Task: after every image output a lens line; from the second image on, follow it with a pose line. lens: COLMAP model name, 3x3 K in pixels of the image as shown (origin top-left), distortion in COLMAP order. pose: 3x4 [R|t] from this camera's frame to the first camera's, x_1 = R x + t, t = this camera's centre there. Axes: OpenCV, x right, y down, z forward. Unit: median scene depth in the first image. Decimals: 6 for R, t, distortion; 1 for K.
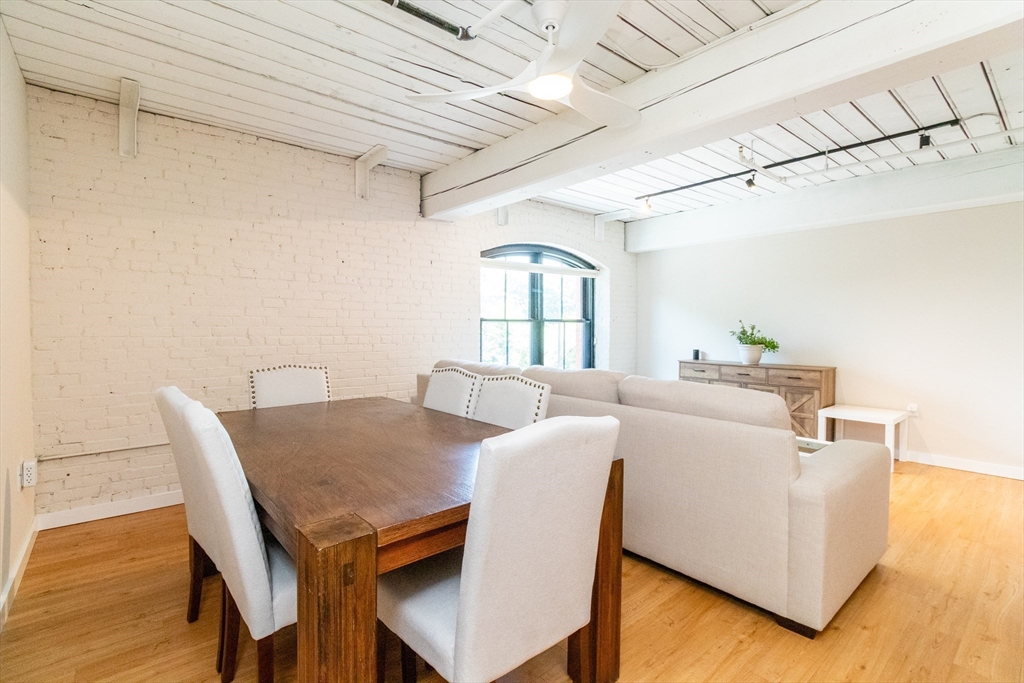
lens RADIAL K [[472.9, 0, 513.5], [0, 472.9, 332.4], [0, 0, 1]] dist [0.004868, -0.004595]
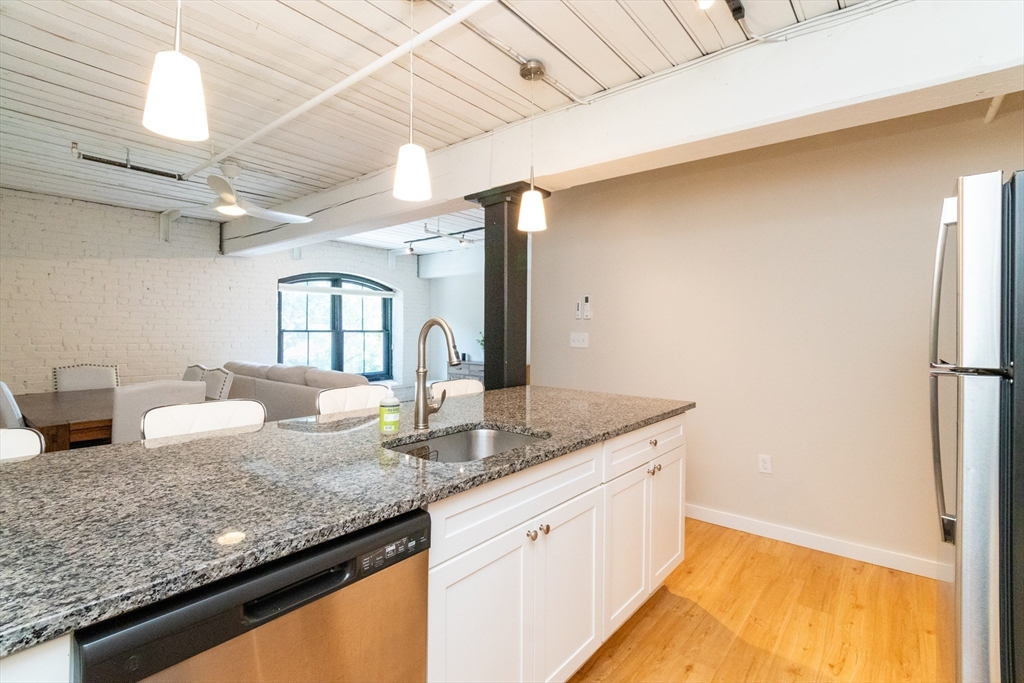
lens RADIAL K [[472.9, 0, 512.8], [0, 472.9, 336.2], [0, 0, 1]] dist [0.004868, -0.004595]
pose [[0.984833, 0.003015, 0.173477, 0.302343], [-0.002579, 0.999993, -0.002740, -0.009347], [-0.173484, 0.002251, 0.984834, -0.359511]]
